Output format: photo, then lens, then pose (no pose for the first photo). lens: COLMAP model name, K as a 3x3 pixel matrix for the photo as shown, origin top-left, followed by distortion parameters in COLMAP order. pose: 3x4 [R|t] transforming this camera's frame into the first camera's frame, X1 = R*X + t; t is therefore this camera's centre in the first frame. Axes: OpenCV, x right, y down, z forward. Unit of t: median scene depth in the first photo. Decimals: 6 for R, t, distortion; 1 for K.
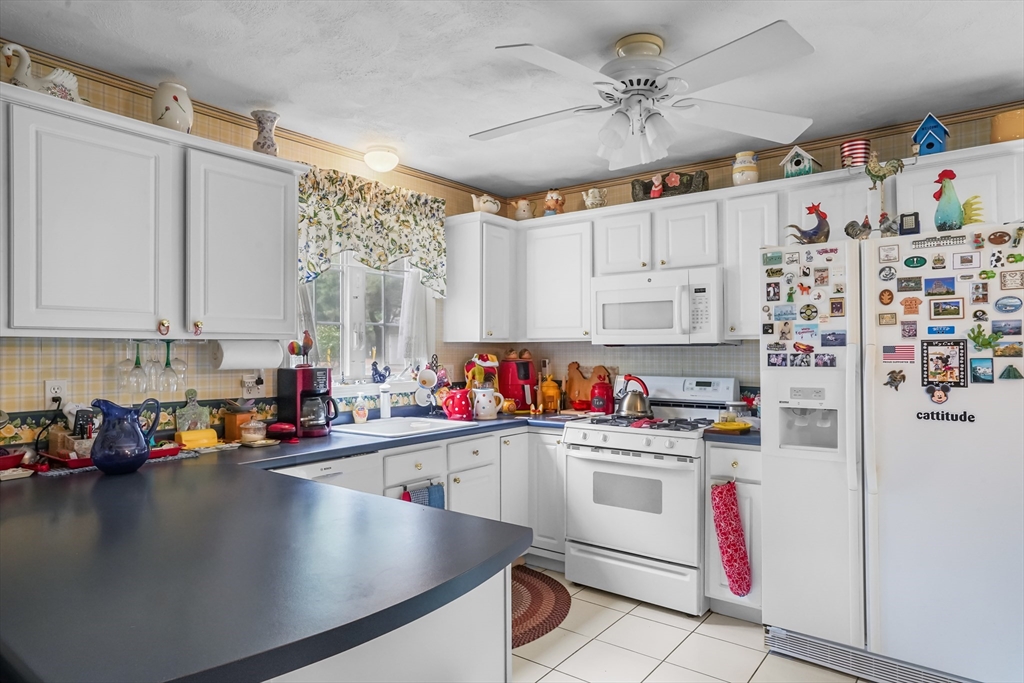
lens RADIAL K [[611.6, 0, 516.4], [0, 611.6, 347.0], [0, 0, 1]] dist [0.006181, 0.005562]
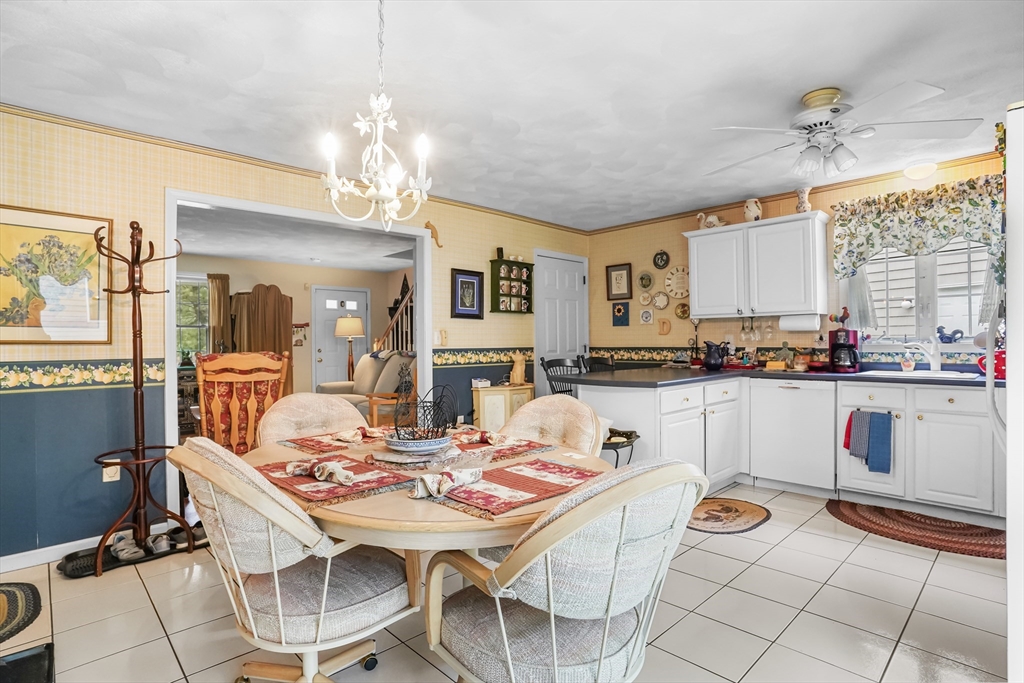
lens RADIAL K [[525.3, 0, 514.6], [0, 525.3, 337.6], [0, 0, 1]] dist [-0.003932, 0.000195]
pose [[-0.134441, -0.002163, -0.990919, 1.133930], [0.014739, 0.999883, -0.004182, 0.046475], [0.990812, -0.015167, -0.134393, 0.334775]]
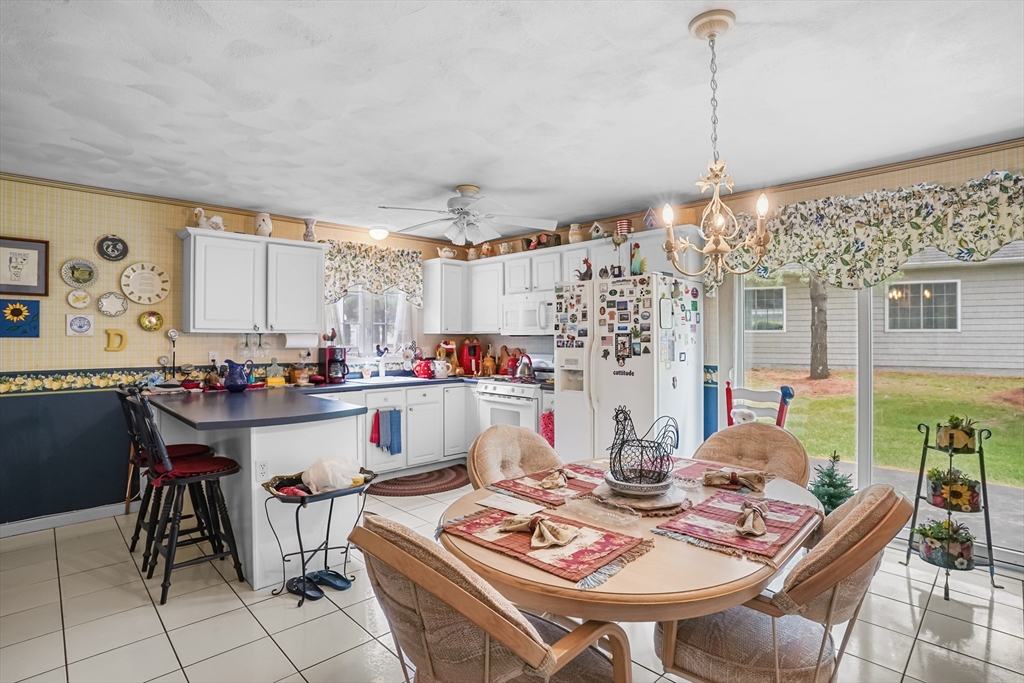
lens RADIAL K [[509.4, 0, 512.5], [0, 509.4, 333.6], [0, 0, 1]] dist [-0.037862, 0.000104]
pose [[0.988669, -0.000302, -0.150112, 0.450729], [-0.000342, 0.999991, -0.004268, -0.002983], [0.150112, 0.004271, 0.988660, -0.481032]]
